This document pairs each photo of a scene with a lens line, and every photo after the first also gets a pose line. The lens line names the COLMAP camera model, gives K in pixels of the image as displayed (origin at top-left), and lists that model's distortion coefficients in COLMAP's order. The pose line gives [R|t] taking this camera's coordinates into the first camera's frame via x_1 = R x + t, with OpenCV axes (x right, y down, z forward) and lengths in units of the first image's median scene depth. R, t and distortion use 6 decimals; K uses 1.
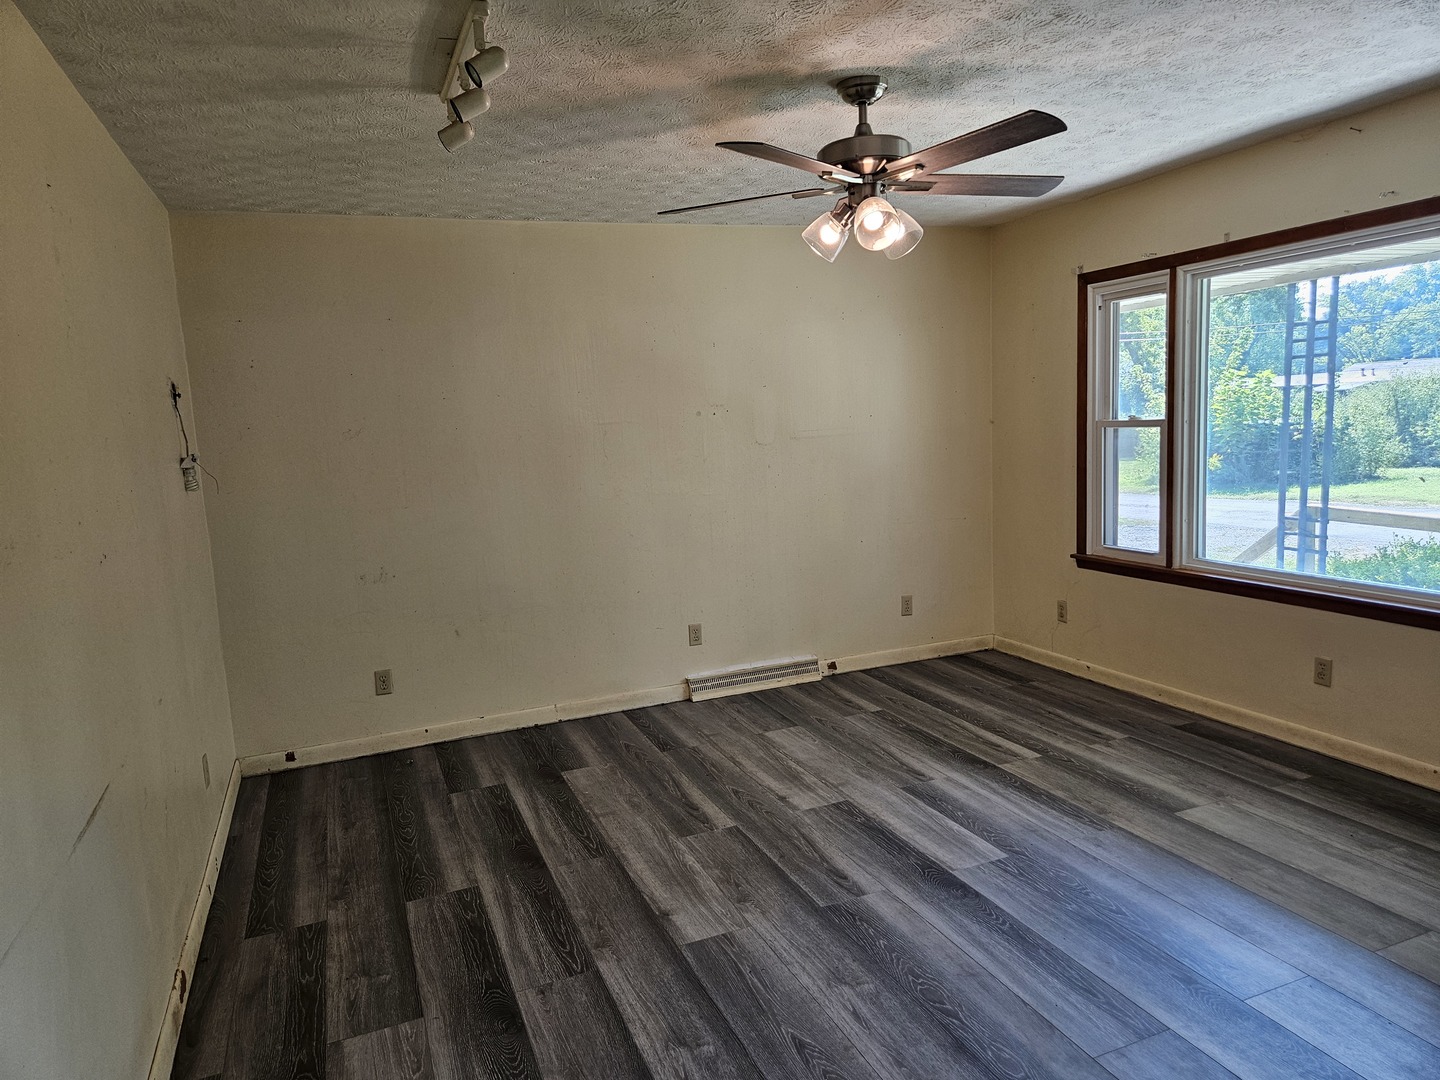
lens RADIAL K [[960.7, 0, 720.5], [0, 960.7, 540.4], [0, 0, 1]] dist [0.060475, -0.044253]
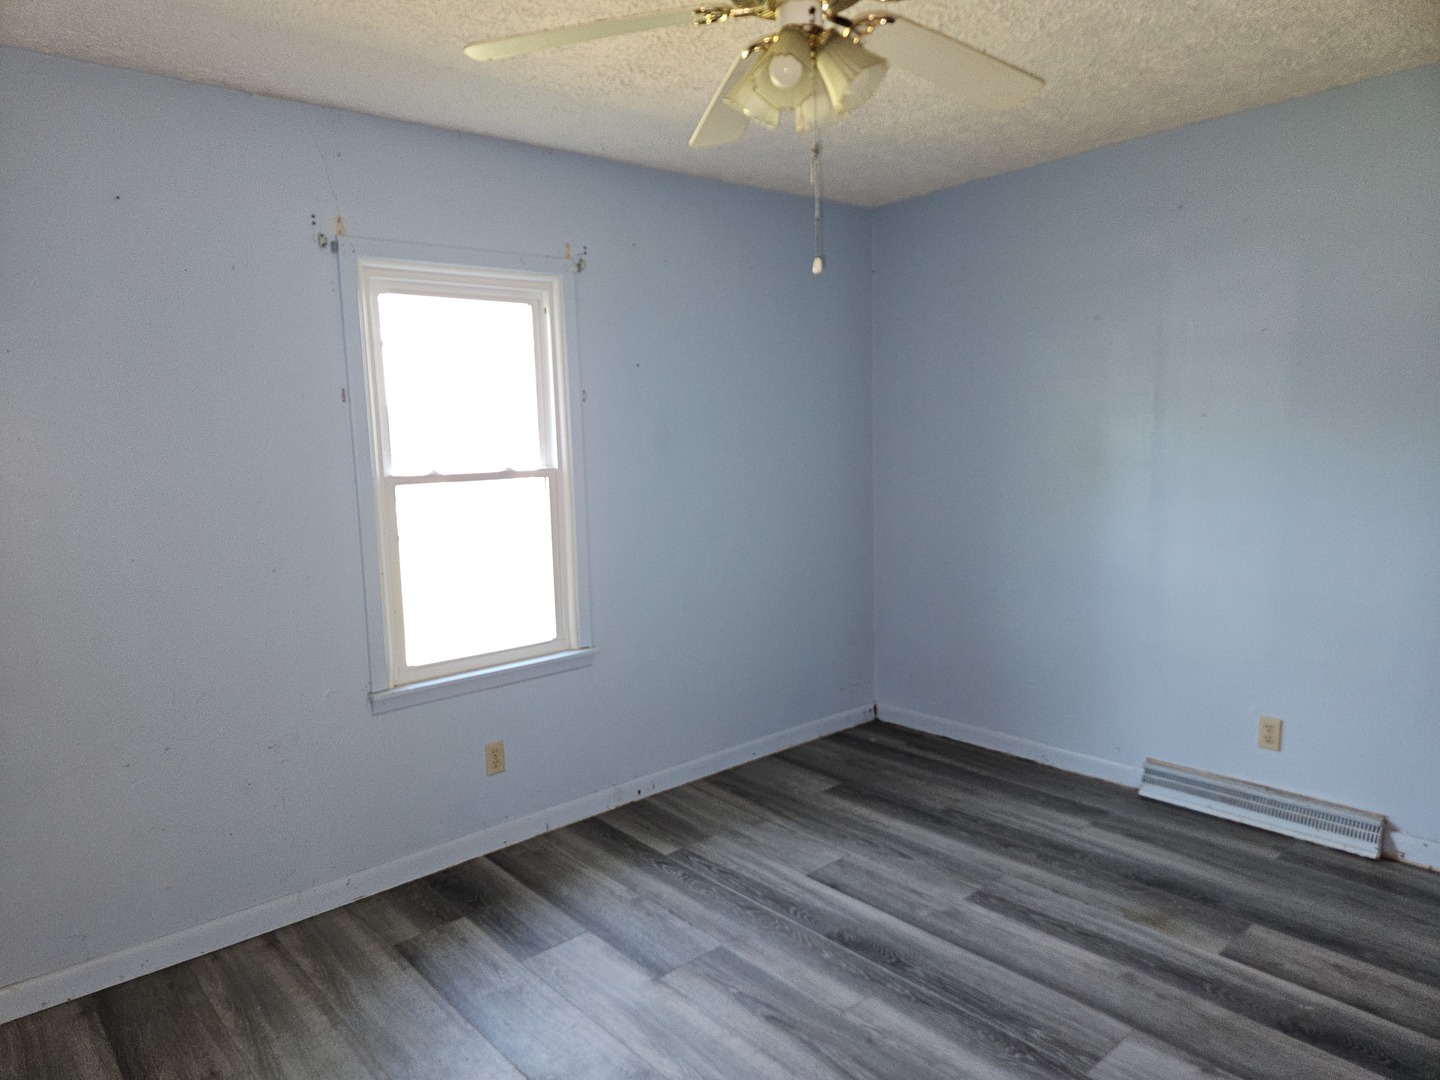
lens RADIAL K [[960.7, 0, 726.1], [0, 960.7, 543.2], [0, 0, 1]] dist [0.060475, -0.044253]
pose [[-0.942948, 0.115427, -0.312291, 0.648046], [0.032755, 0.965591, 0.257994, -0.260483], [0.331324, 0.233046, -0.914283, 1.858325]]
